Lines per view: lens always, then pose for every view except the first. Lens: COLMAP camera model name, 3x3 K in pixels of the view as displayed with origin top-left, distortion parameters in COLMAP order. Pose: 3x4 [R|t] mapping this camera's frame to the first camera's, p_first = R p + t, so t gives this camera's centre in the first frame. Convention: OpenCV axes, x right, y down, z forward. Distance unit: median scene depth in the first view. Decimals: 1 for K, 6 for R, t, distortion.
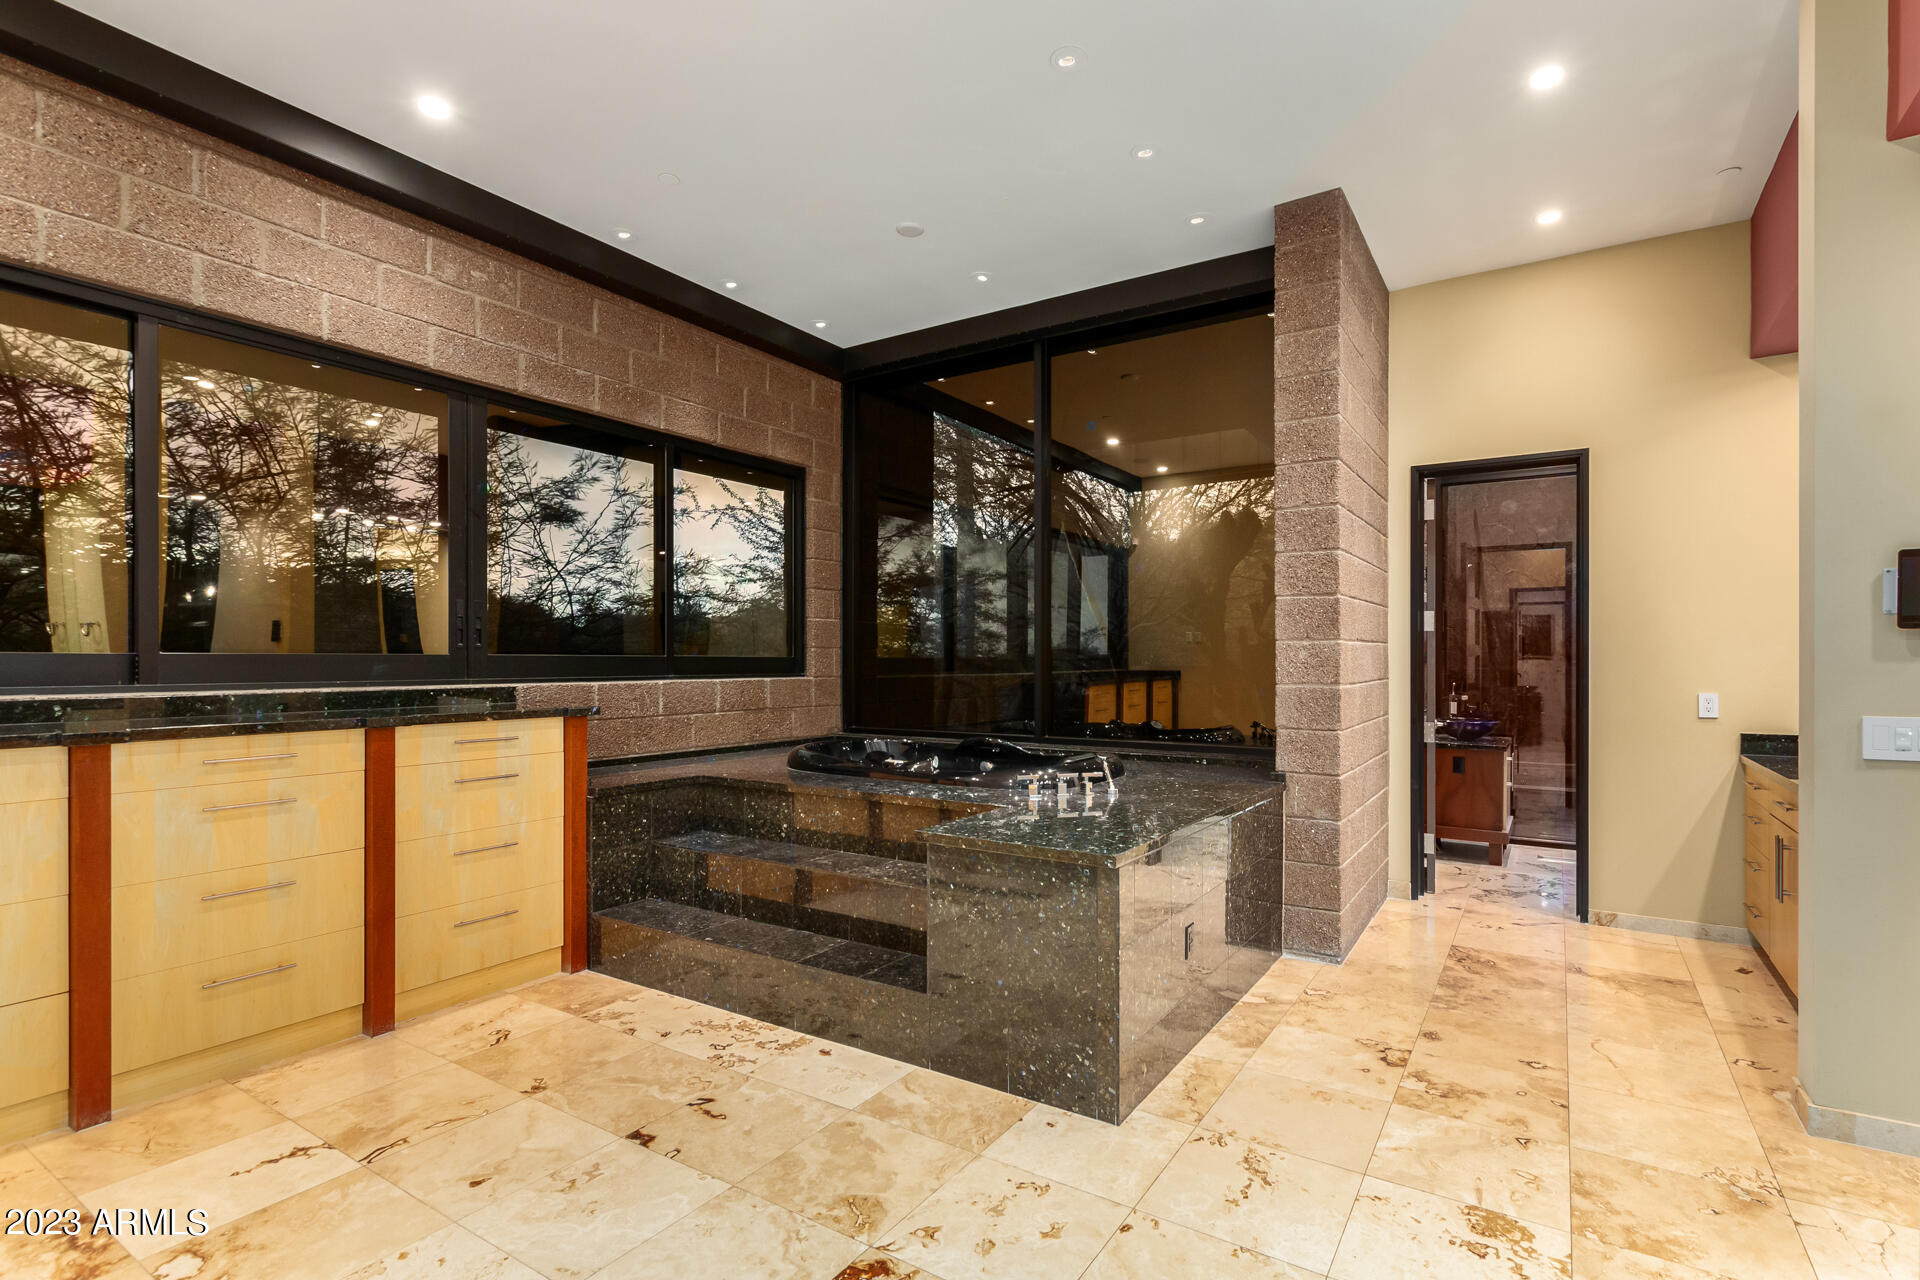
lens RADIAL K [[904.4, 0, 999.9], [0, 904.4, 648.4], [0, 0, 1]] dist [0.023155, 0.000055]
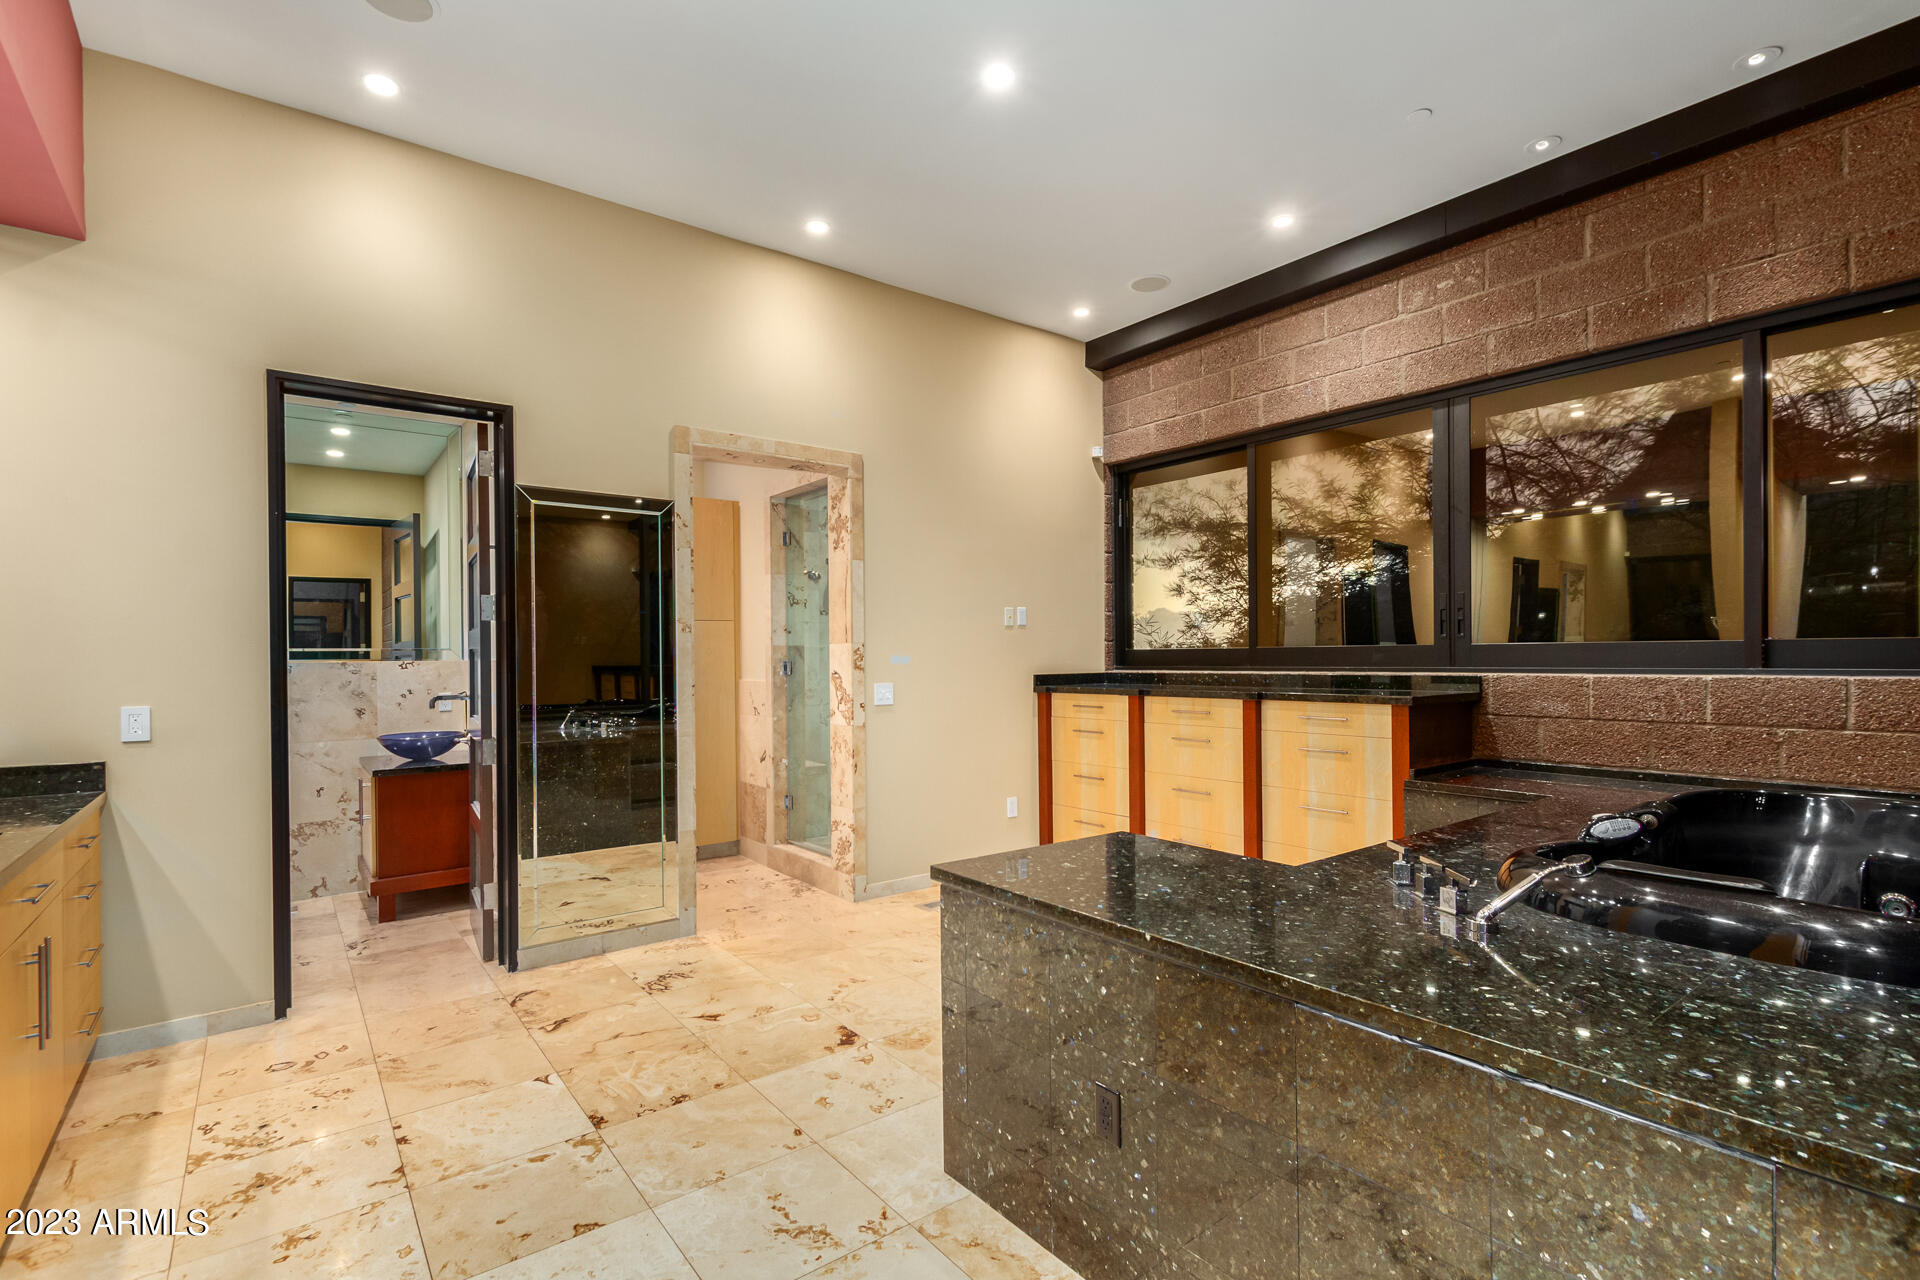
lens RADIAL K [[880.7, 0, 962.0], [0, 880.7, 662.2], [0, 0, 1]] dist [0.002185, -0.000365]
pose [[-0.342867, 0.009641, -0.939335, 0.674326], [0.022715, 0.999740, 0.001970, 0.014579], [0.939109, -0.020662, -0.342997, 0.953330]]
